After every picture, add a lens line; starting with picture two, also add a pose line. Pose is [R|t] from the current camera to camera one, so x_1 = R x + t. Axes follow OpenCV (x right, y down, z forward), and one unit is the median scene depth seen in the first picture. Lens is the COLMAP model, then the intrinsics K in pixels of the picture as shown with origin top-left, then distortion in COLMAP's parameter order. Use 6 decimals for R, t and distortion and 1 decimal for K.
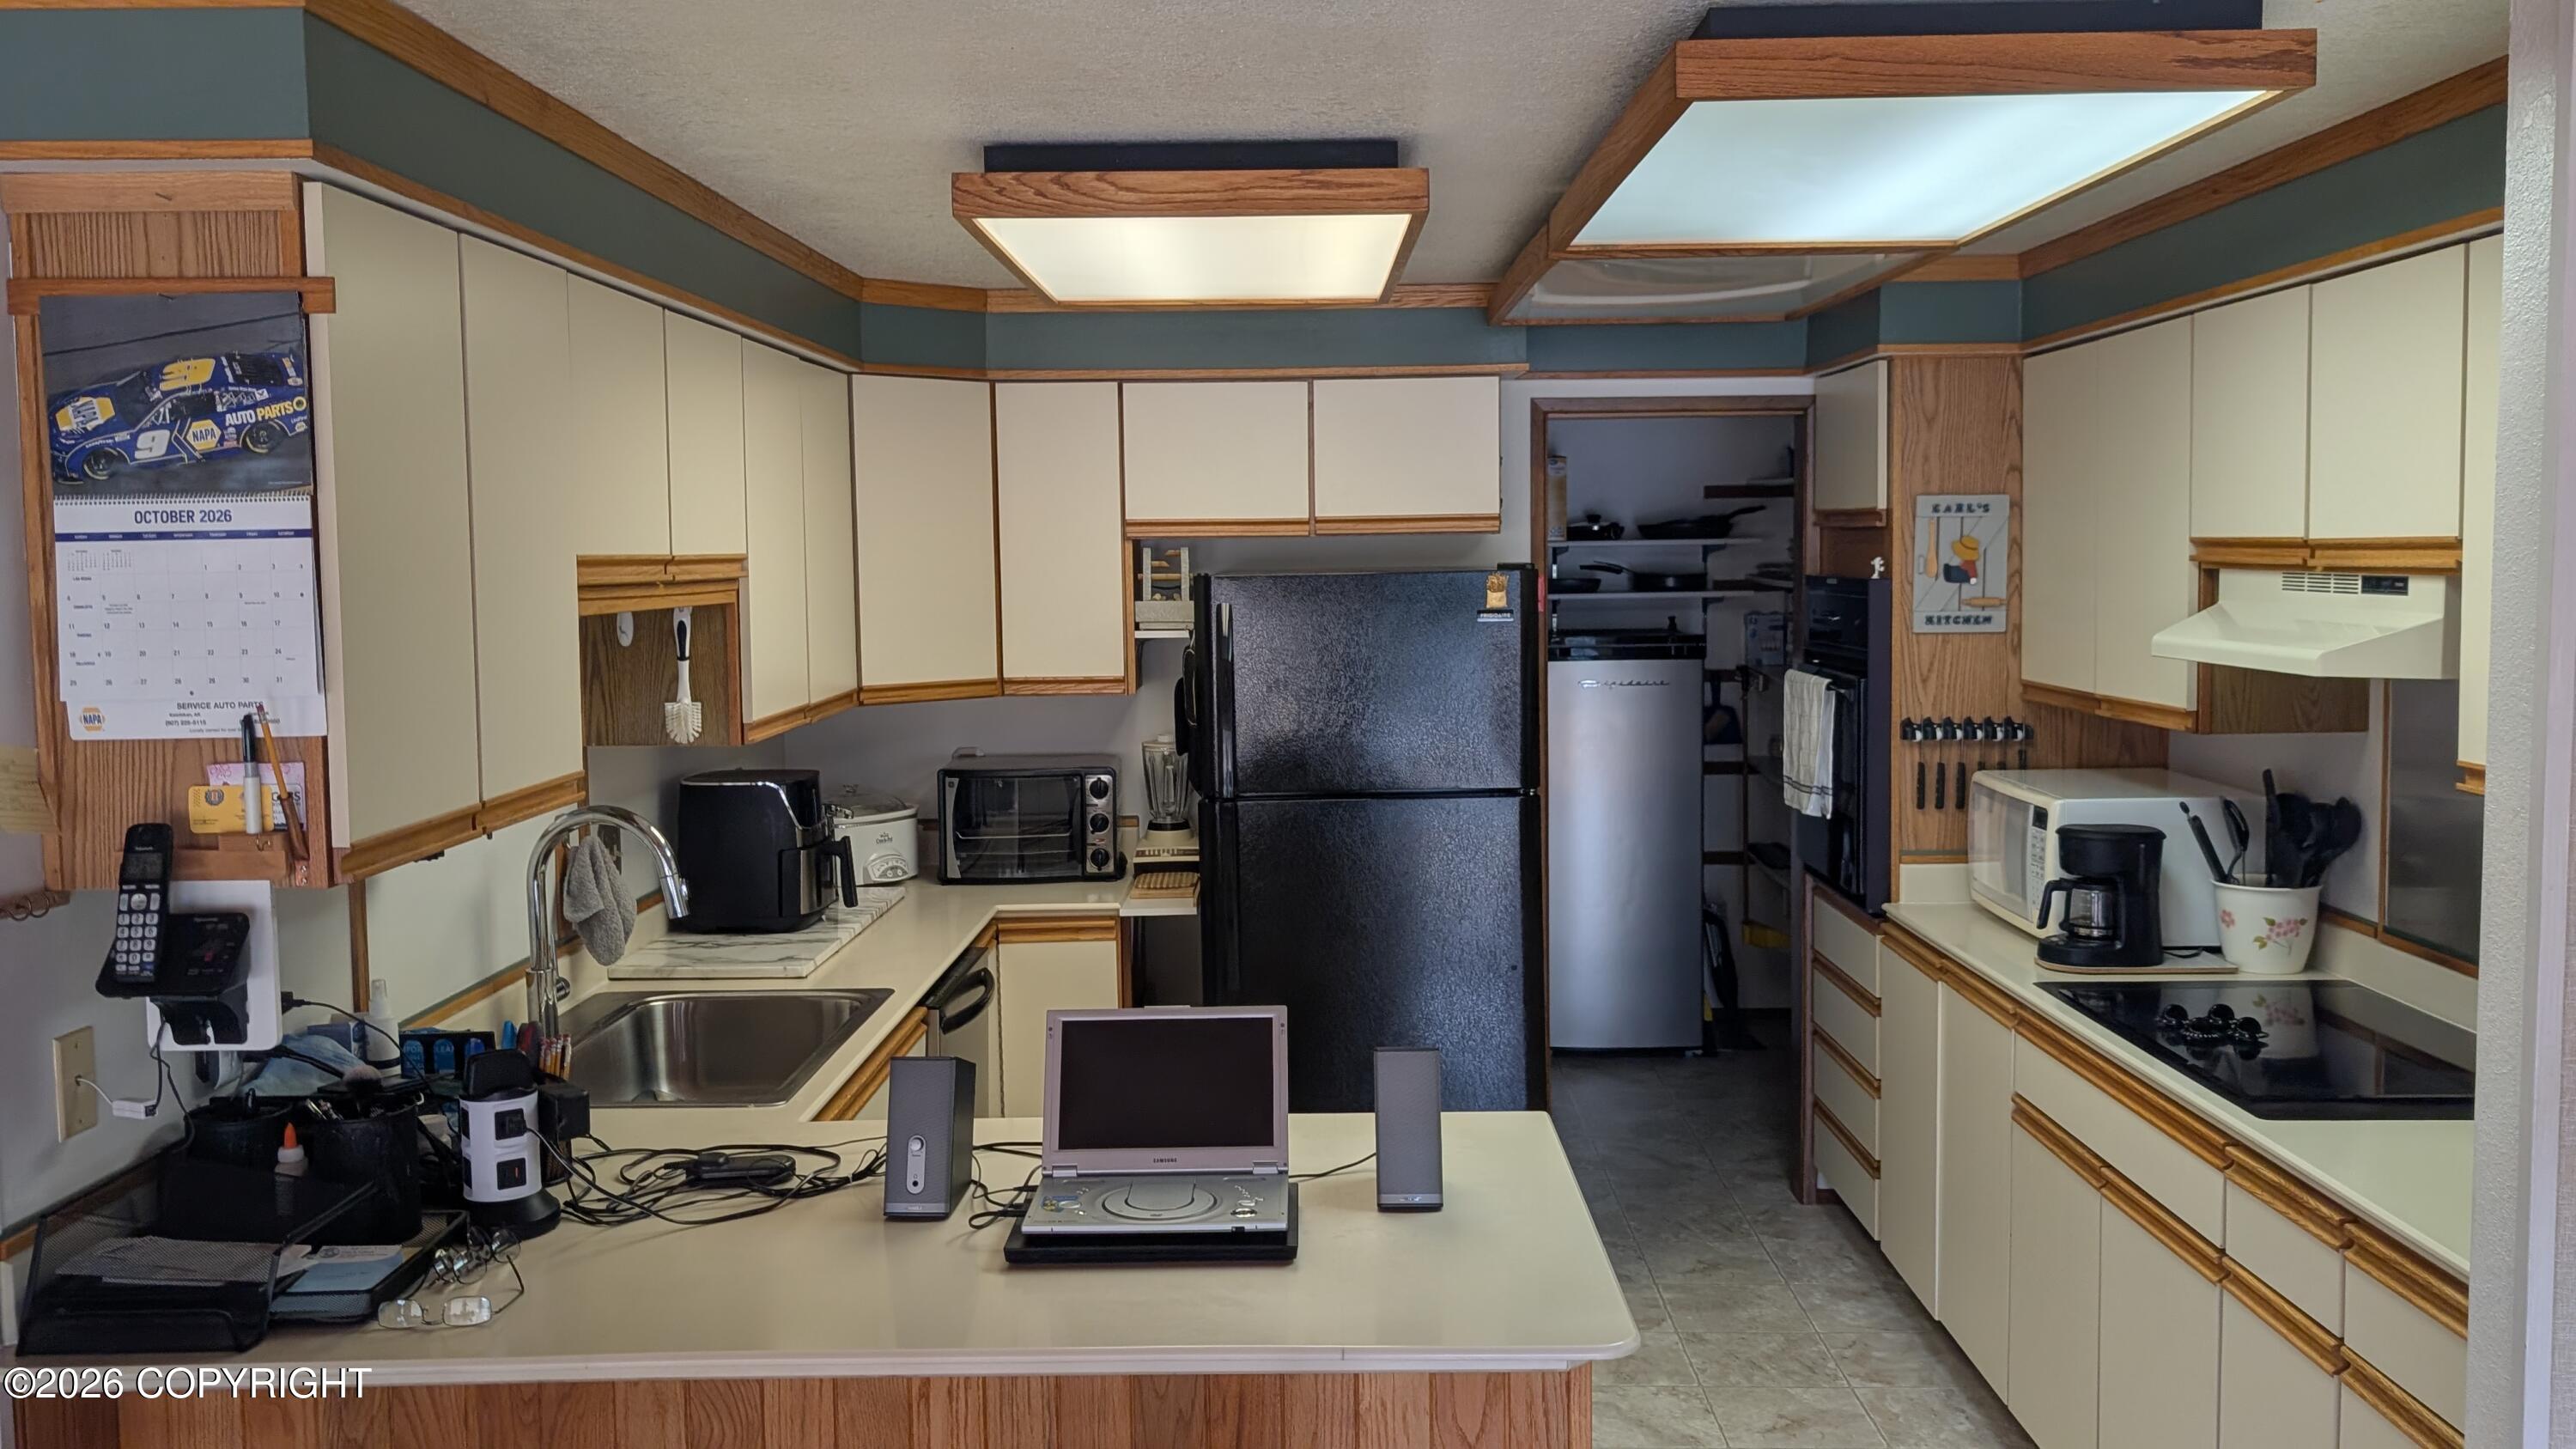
lens RADIAL K [[2081.4, 0, 1213.4], [0, 2081.4, 717.9], [0, 0, 1]] dist [0.003695, 0.001365]
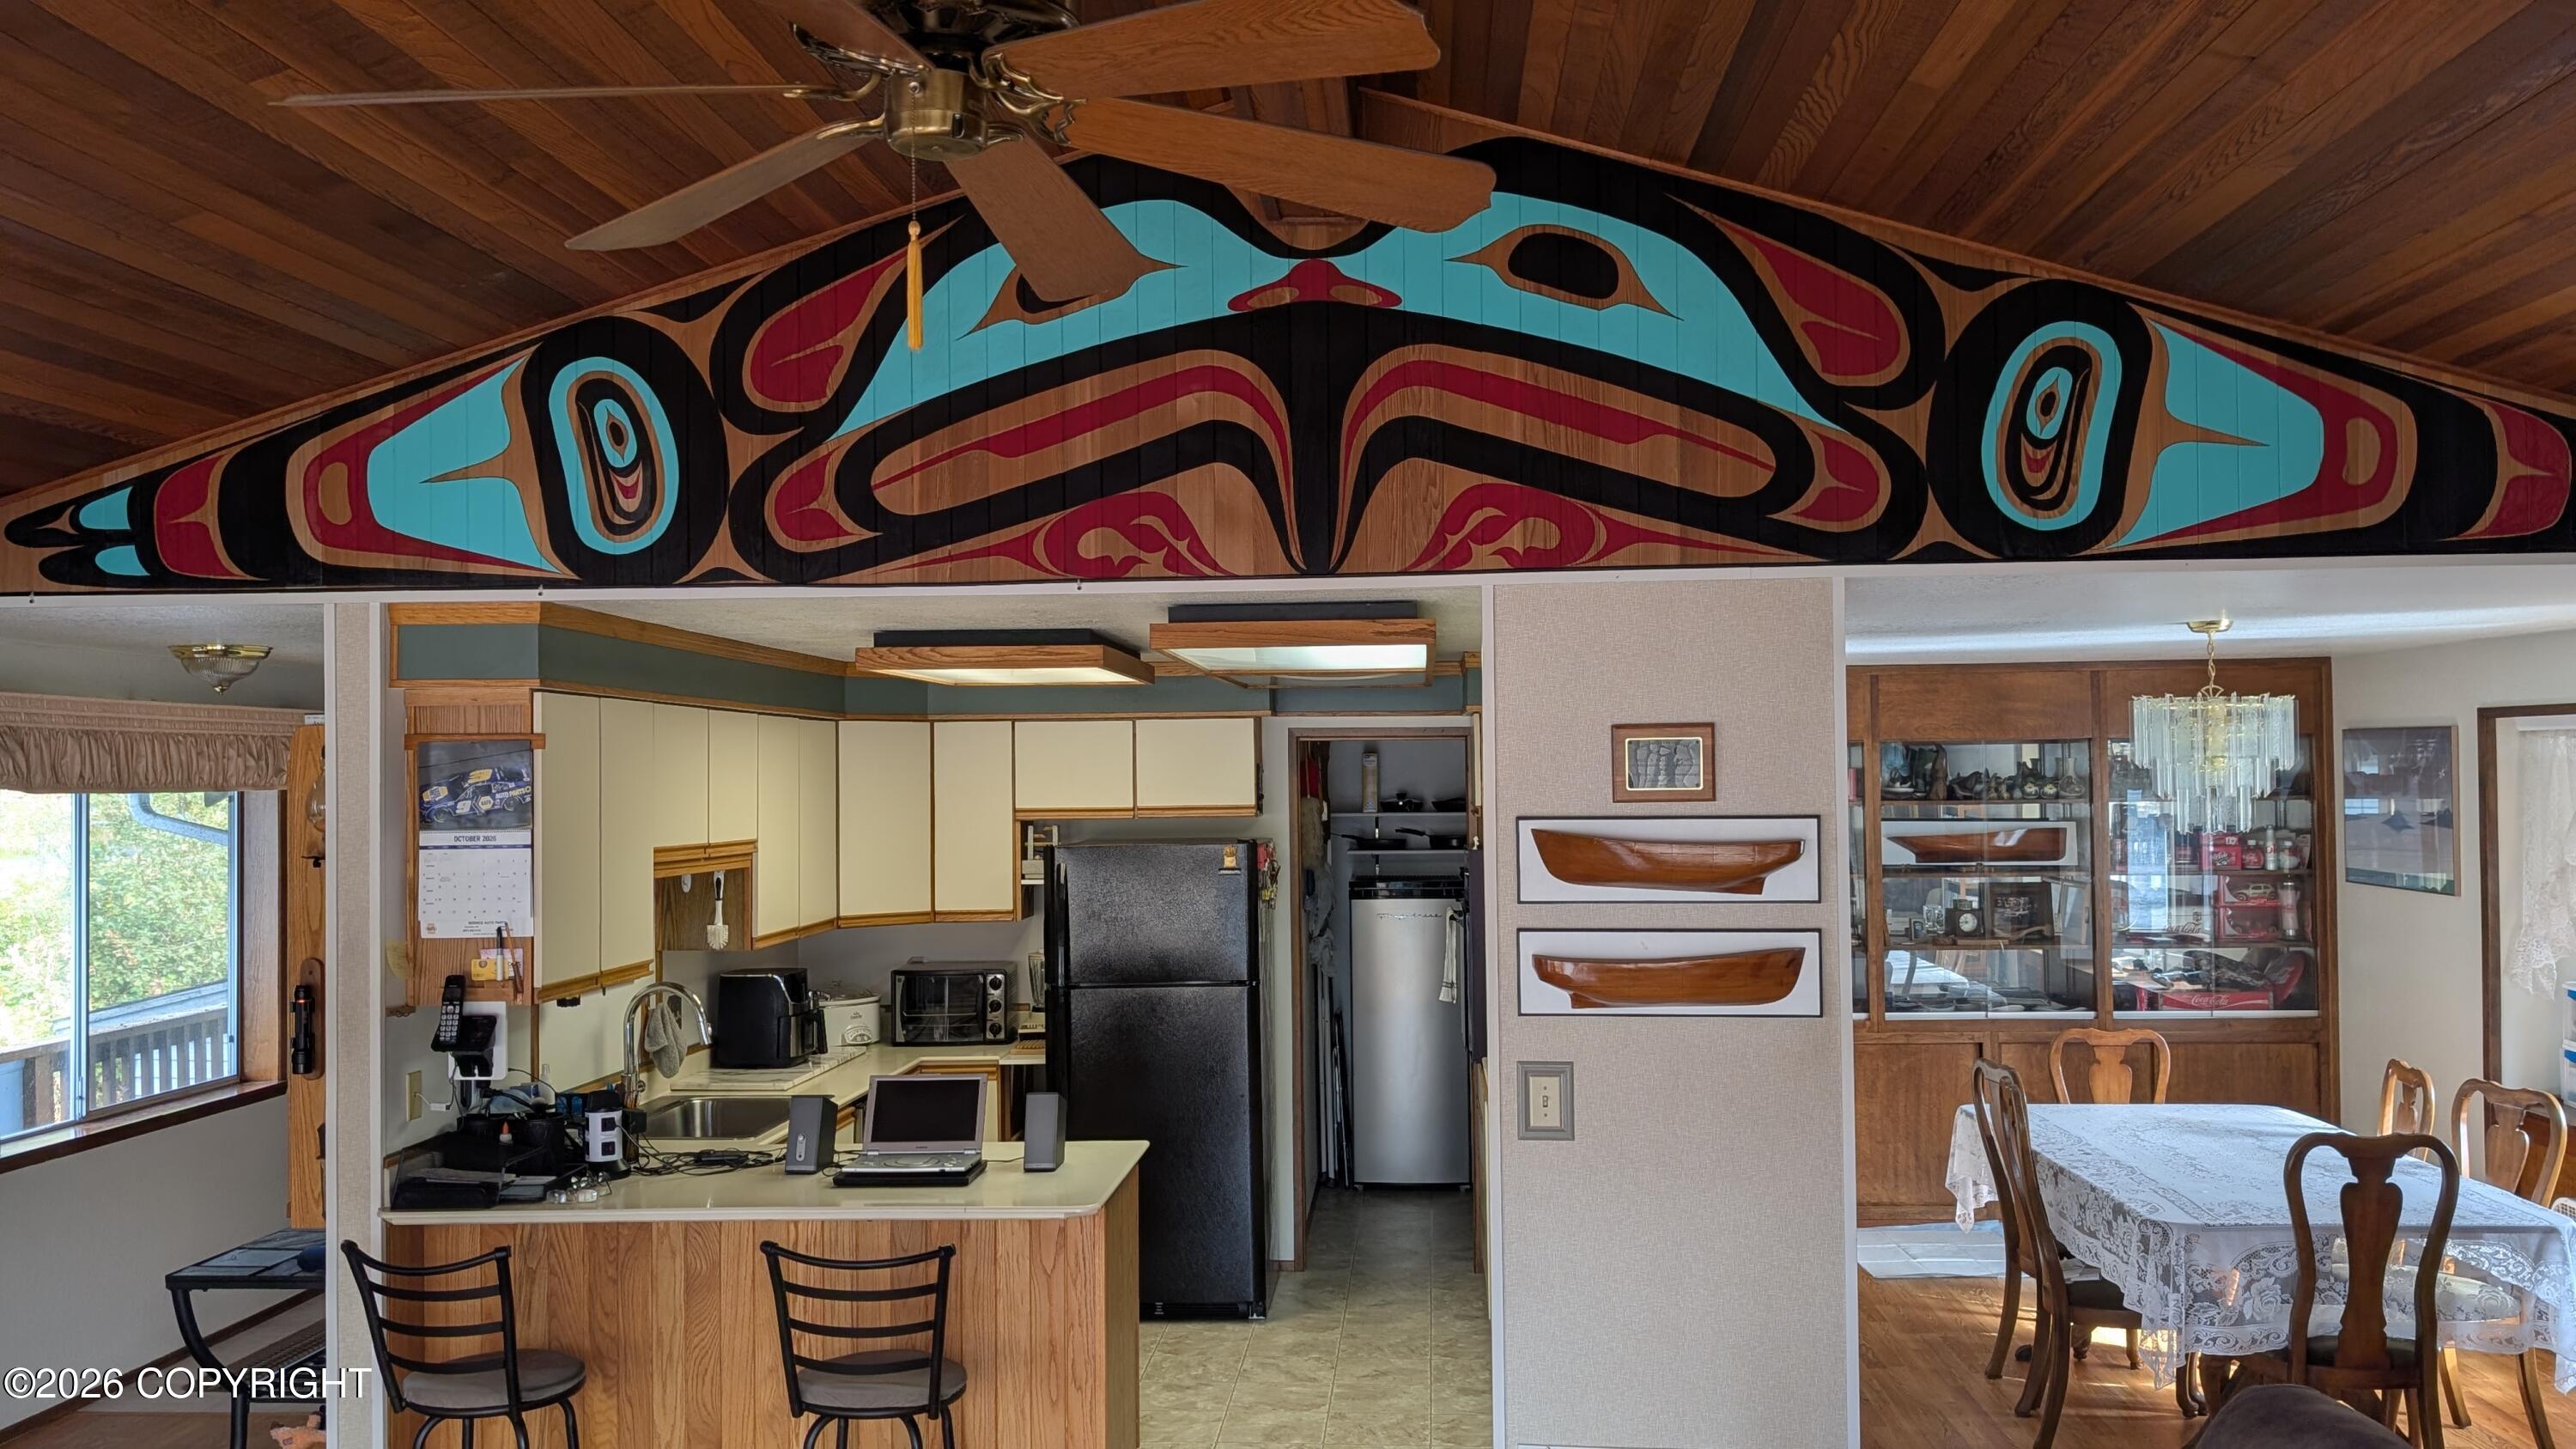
lens RADIAL K [[2081.4, 0, 1213.4], [0, 2081.4, 717.9], [0, 0, 1]] dist [0.003695, 0.001365]
pose [[0.998498, -0.002450, -0.054727, 0.271564], [-0.003671, 0.993761, -0.111469, 0.013979], [0.054659, 0.111502, 0.992260, -0.768332]]
